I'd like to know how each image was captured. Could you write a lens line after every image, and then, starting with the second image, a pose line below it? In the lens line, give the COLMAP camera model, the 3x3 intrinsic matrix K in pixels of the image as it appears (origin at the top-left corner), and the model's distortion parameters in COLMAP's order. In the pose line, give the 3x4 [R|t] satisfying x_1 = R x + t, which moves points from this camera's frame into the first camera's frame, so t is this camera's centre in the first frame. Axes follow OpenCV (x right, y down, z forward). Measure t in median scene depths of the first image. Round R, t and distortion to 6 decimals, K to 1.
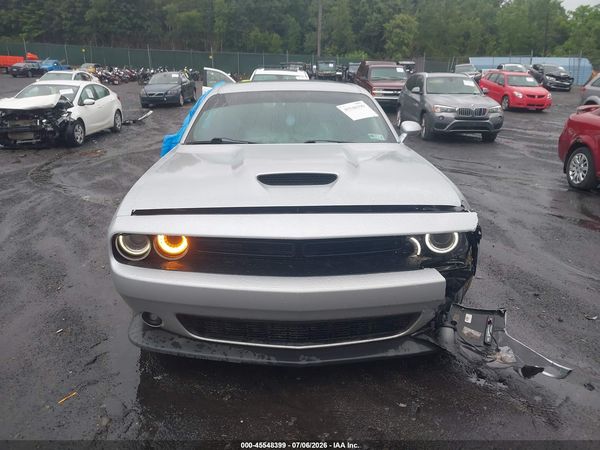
lens RADIAL K [[477.9, 0, 297.9], [0, 477.9, 223.2], [0, 0, 1]] dist [0.014605, -0.014808]
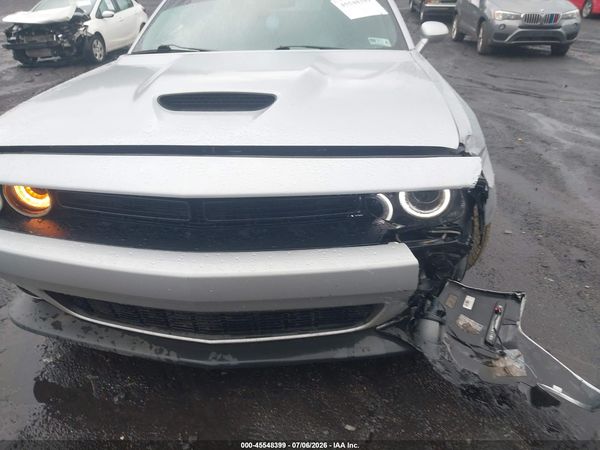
lens RADIAL K [[477.9, 0, 282.6], [0, 477.9, 233.3], [0, 0, 1]] dist [0.014605, -0.014808]
pose [[0.991675, 0.038011, -0.123026, 0.180359], [-0.015448, 0.983657, 0.179390, -0.031164], [0.127834, -0.175996, 0.976055, 0.310323]]
